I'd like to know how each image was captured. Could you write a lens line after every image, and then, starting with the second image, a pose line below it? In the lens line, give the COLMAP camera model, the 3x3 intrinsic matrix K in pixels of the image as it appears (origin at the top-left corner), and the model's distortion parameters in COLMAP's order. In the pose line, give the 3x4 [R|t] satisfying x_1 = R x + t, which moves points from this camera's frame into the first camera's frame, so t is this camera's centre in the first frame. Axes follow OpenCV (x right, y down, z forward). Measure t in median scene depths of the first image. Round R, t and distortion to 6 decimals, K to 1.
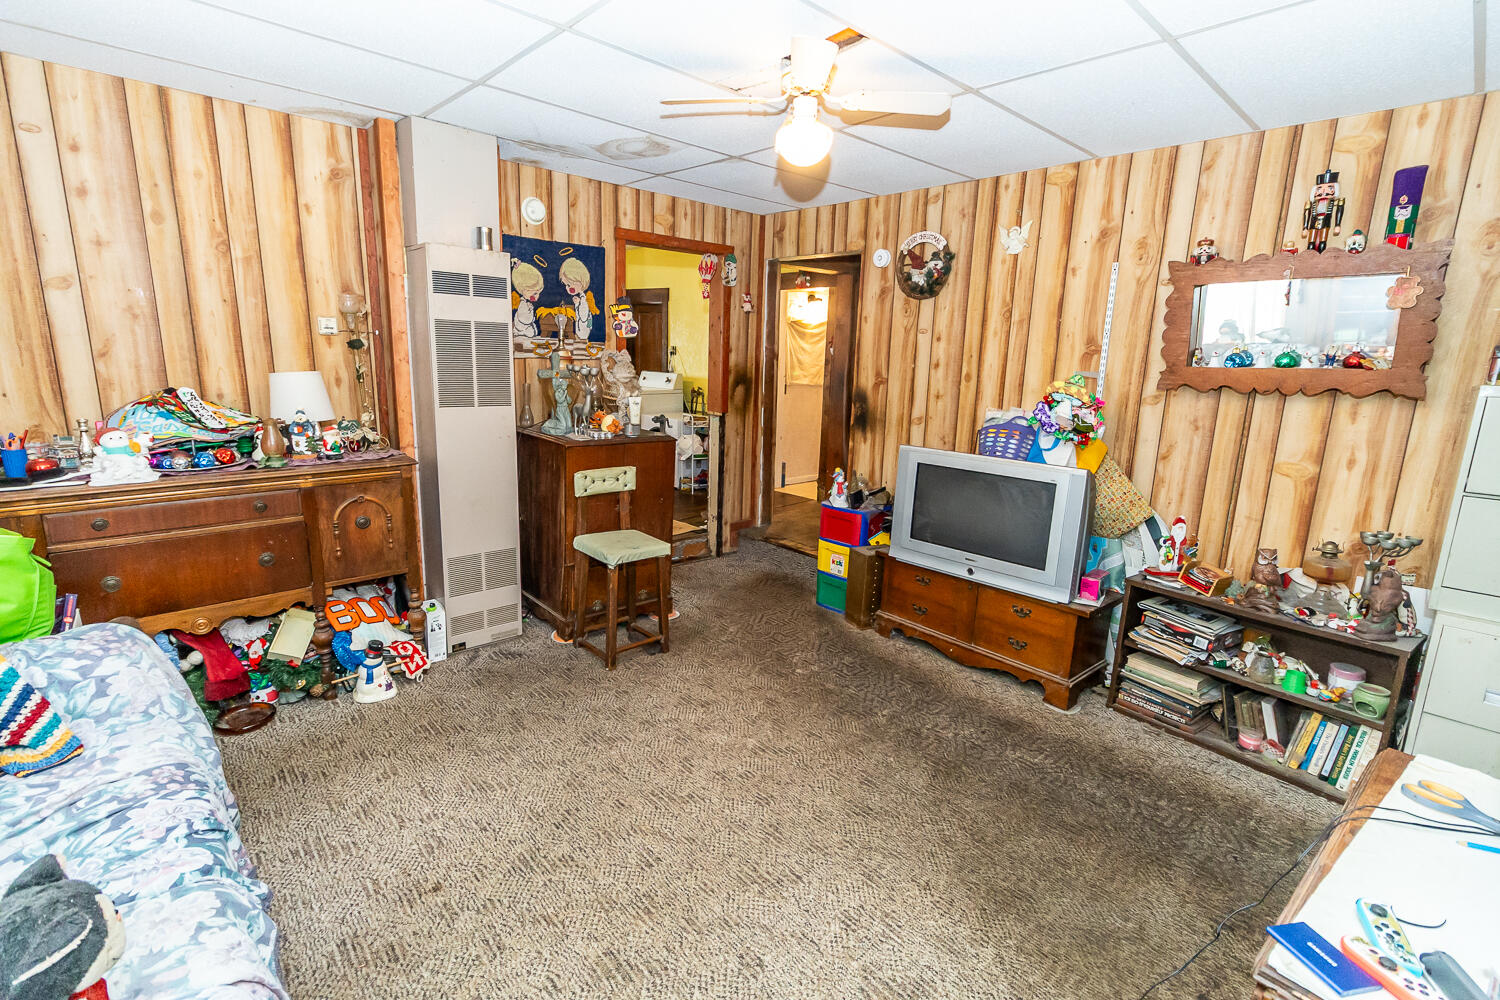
lens RADIAL K [[686.4, 0, 749.6], [0, 686.4, 495.3], [0, 0, 1]] dist [0.004735, -0.000034]
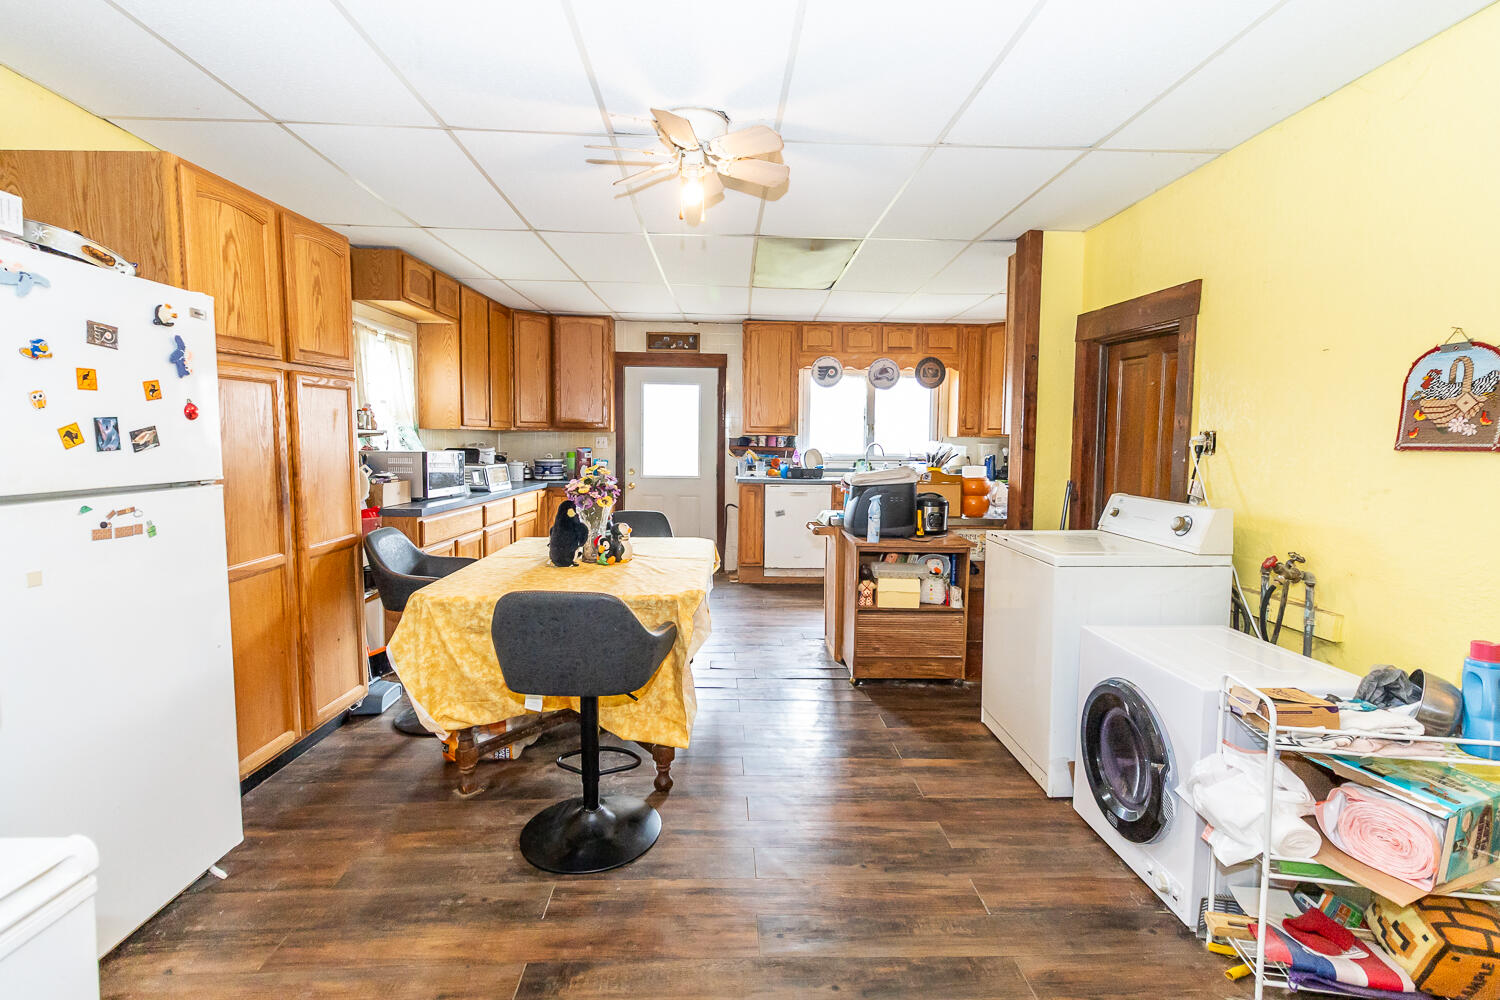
lens RADIAL K [[686.4, 0, 750.4], [0, 686.4, 492.0], [0, 0, 1]] dist [0.004735, -0.000034]
pose [[0.755811, 0.025136, -0.654307, -0.055861], [-0.118566, 0.987998, -0.099004, -0.122655], [0.643966, 0.152407, 0.749720, 0.586204]]
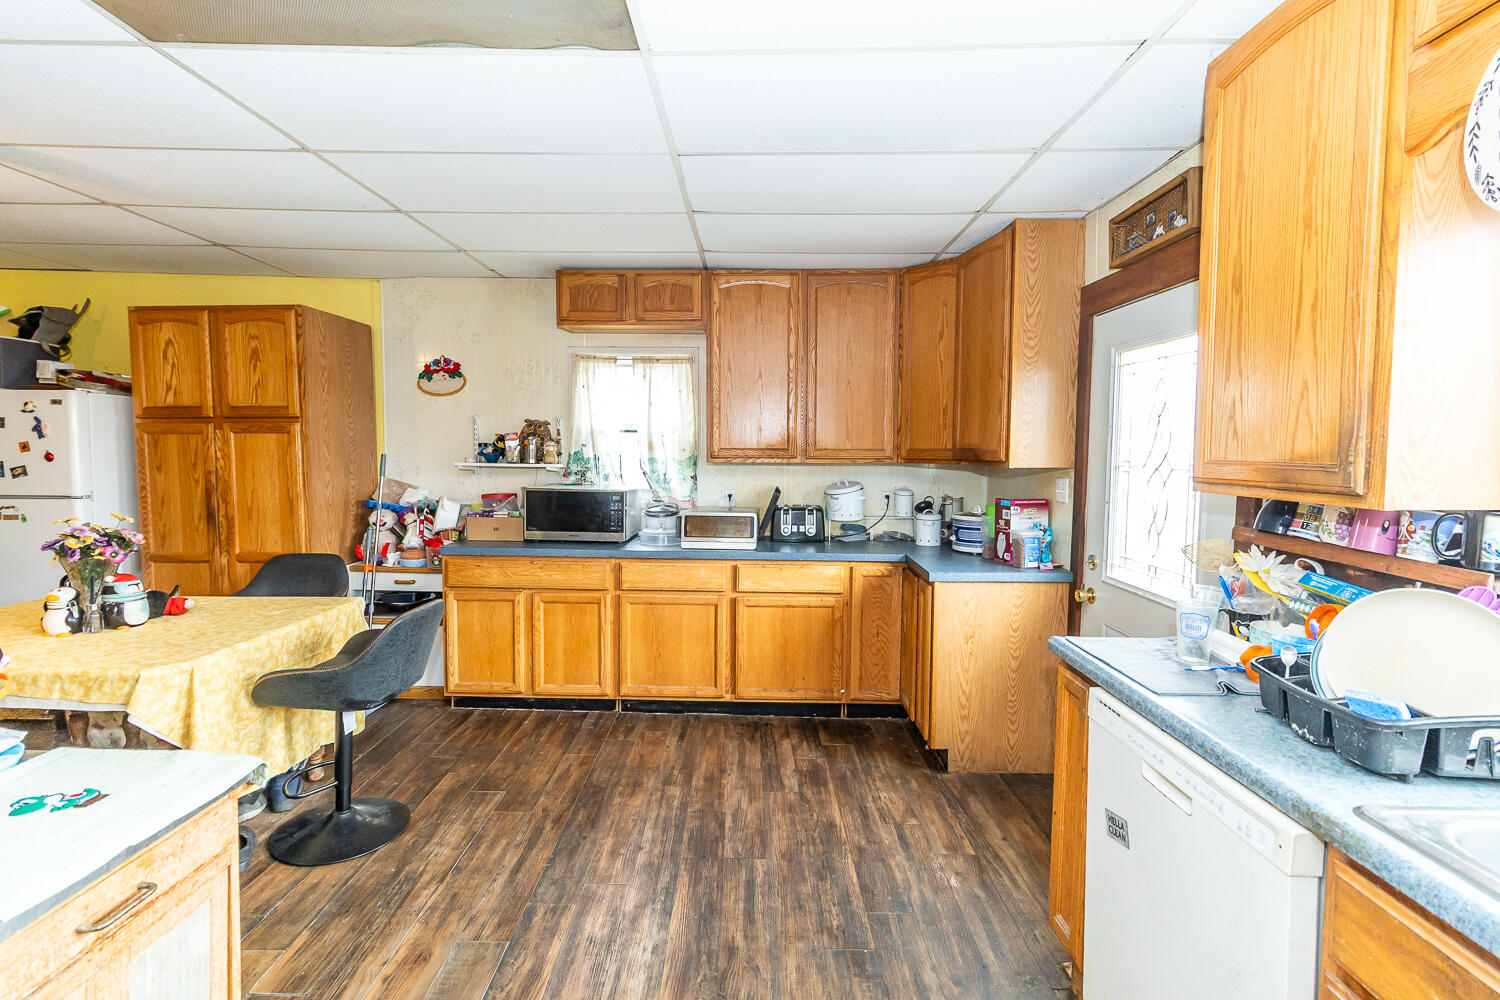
lens RADIAL K [[686.4, 0, 746.5], [0, 686.4, 491.7], [0, 0, 1]] dist [0.004735, -0.000034]
pose [[-0.686771, 0.008196, -0.726828, -0.337860], [-0.180317, 0.966759, 0.181280, -0.282651], [0.704153, 0.255557, -0.662464, 1.218193]]
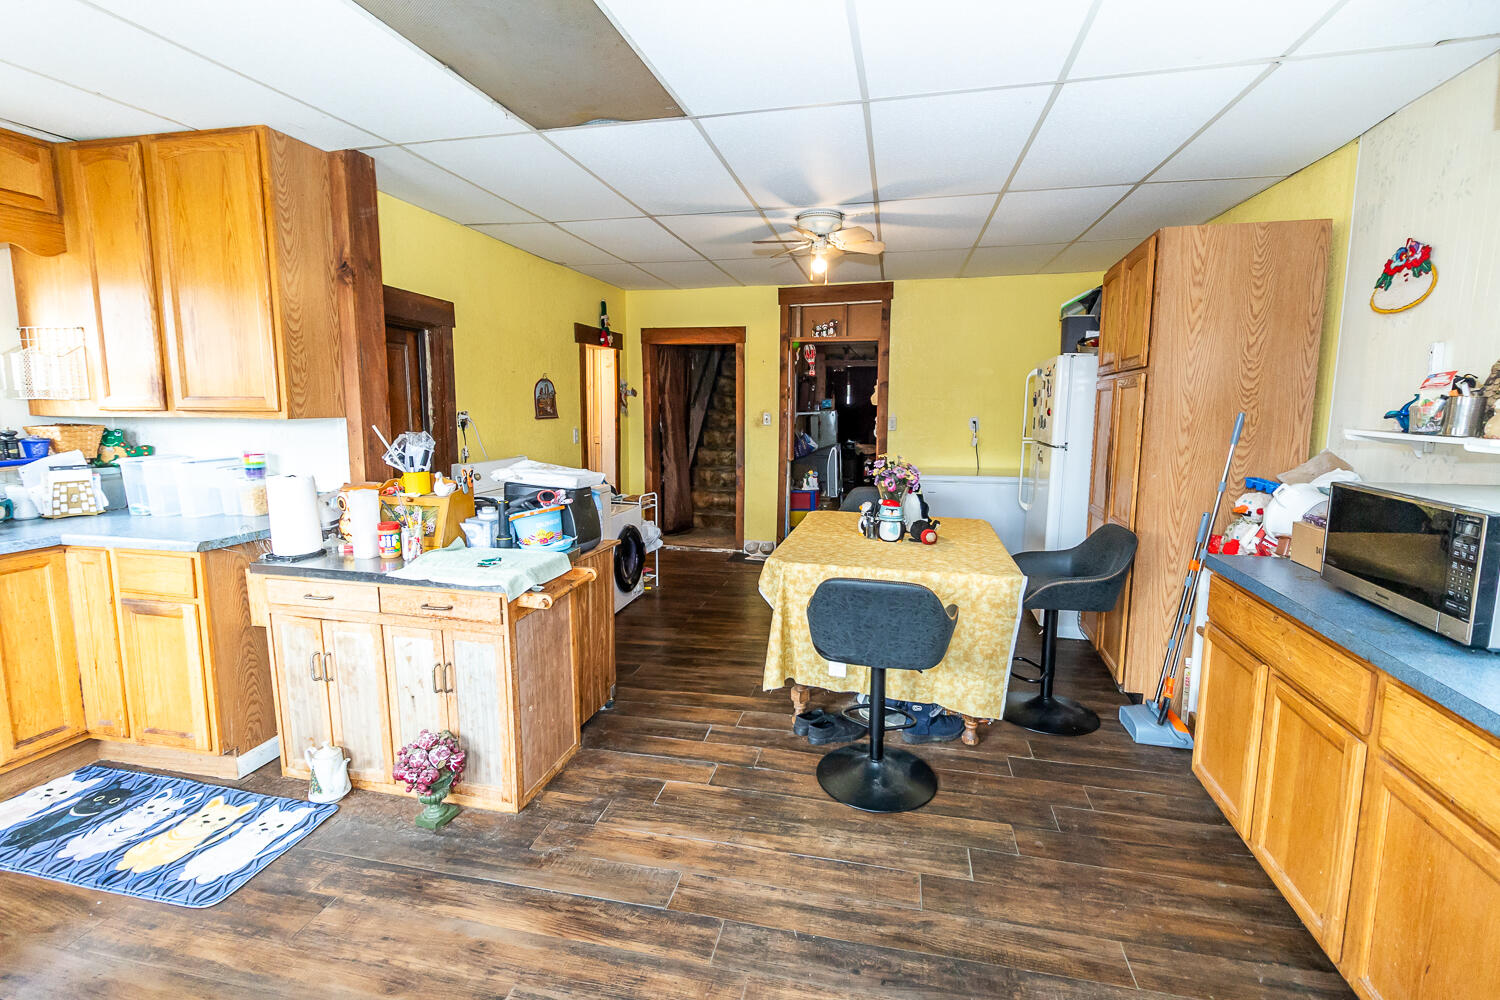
lens RADIAL K [[686.4, 0, 750.9], [0, 686.4, 488.8], [0, 0, 1]] dist [0.004735, -0.000034]
pose [[-0.559517, -0.139907, 0.816925, -0.646968], [0.148129, 0.952900, 0.264649, -0.264706], [-0.815474, 0.269086, -0.512440, 1.095735]]
